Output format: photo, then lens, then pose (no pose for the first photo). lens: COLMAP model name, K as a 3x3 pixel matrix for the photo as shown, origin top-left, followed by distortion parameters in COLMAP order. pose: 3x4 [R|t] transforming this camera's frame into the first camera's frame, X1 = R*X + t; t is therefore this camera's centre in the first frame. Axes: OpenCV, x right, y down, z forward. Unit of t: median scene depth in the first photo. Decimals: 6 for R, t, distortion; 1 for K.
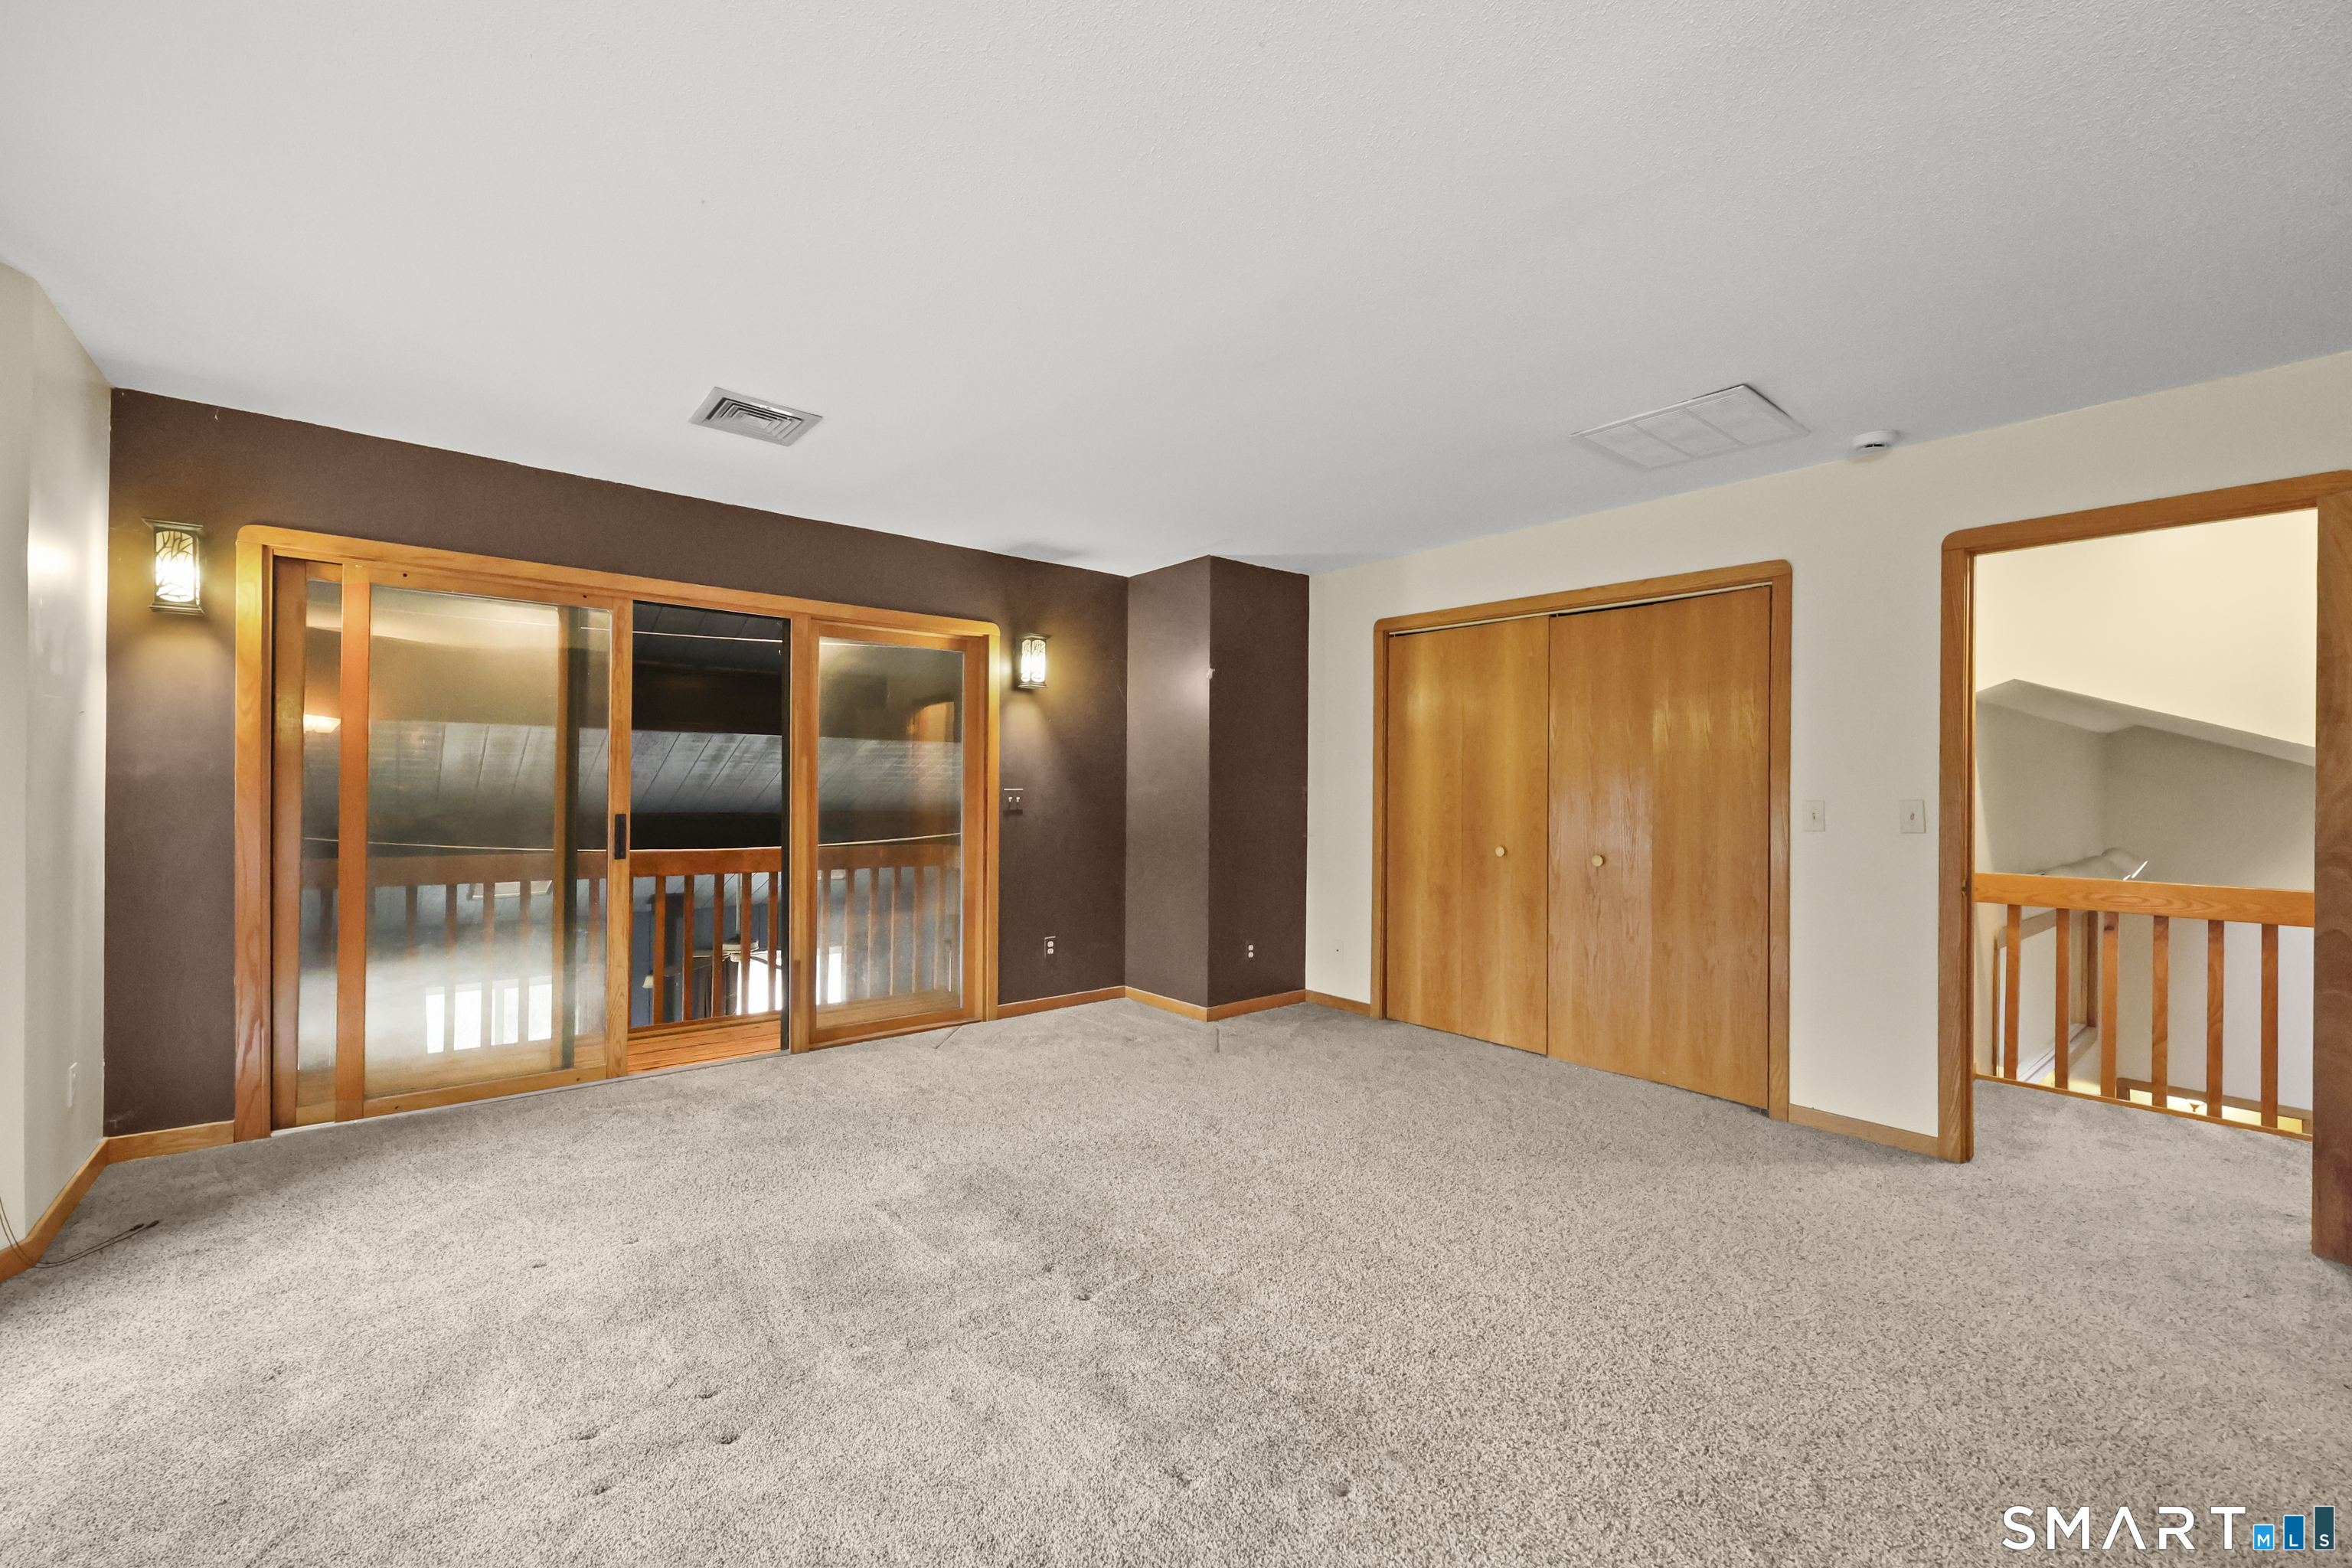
lens RADIAL K [[949.6, 0, 1176.0], [0, 949.6, 784.0], [0, 0, 1]] dist [-0.000616, 0.000199]
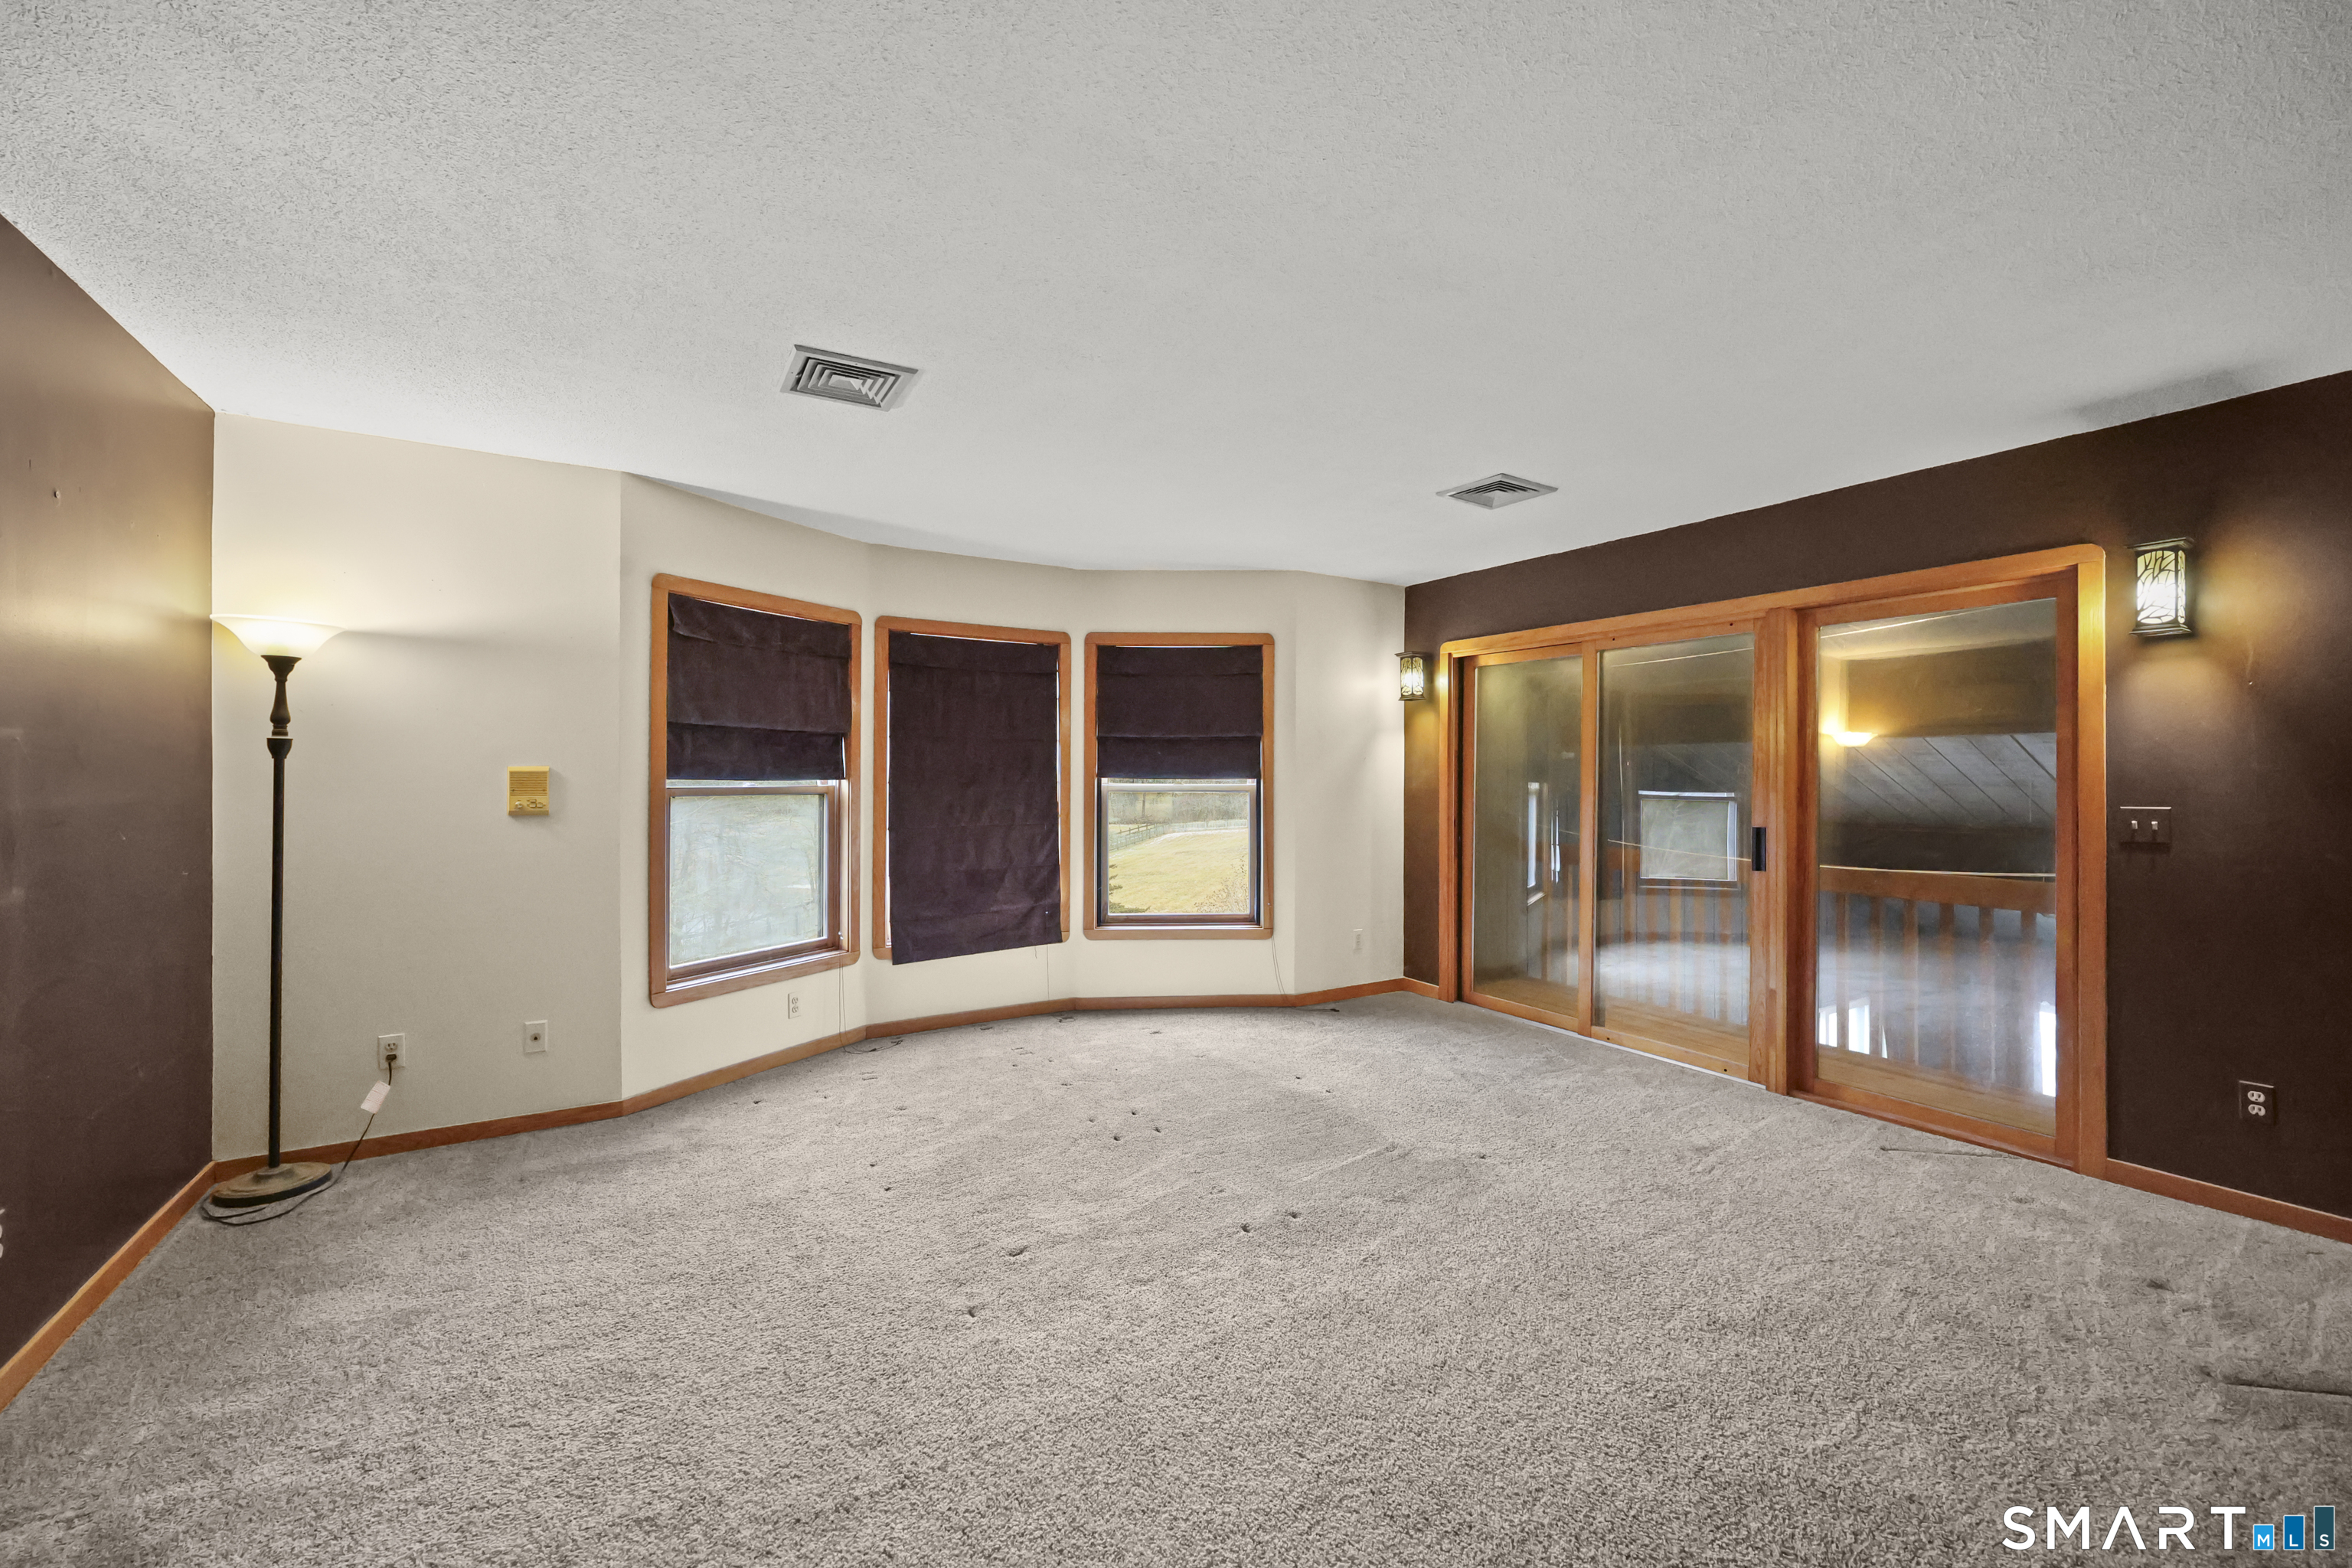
lens RADIAL K [[908.1, 0, 1176.0], [0, 908.1, 784.0], [0, 0, 1]] dist [-0.013103, 0.000120]
pose [[-0.129149, -0.006515, -0.991604, 0.529515], [-0.003065, 0.999976, -0.006171, -0.004890], [0.991620, 0.002242, -0.129166, 0.535692]]
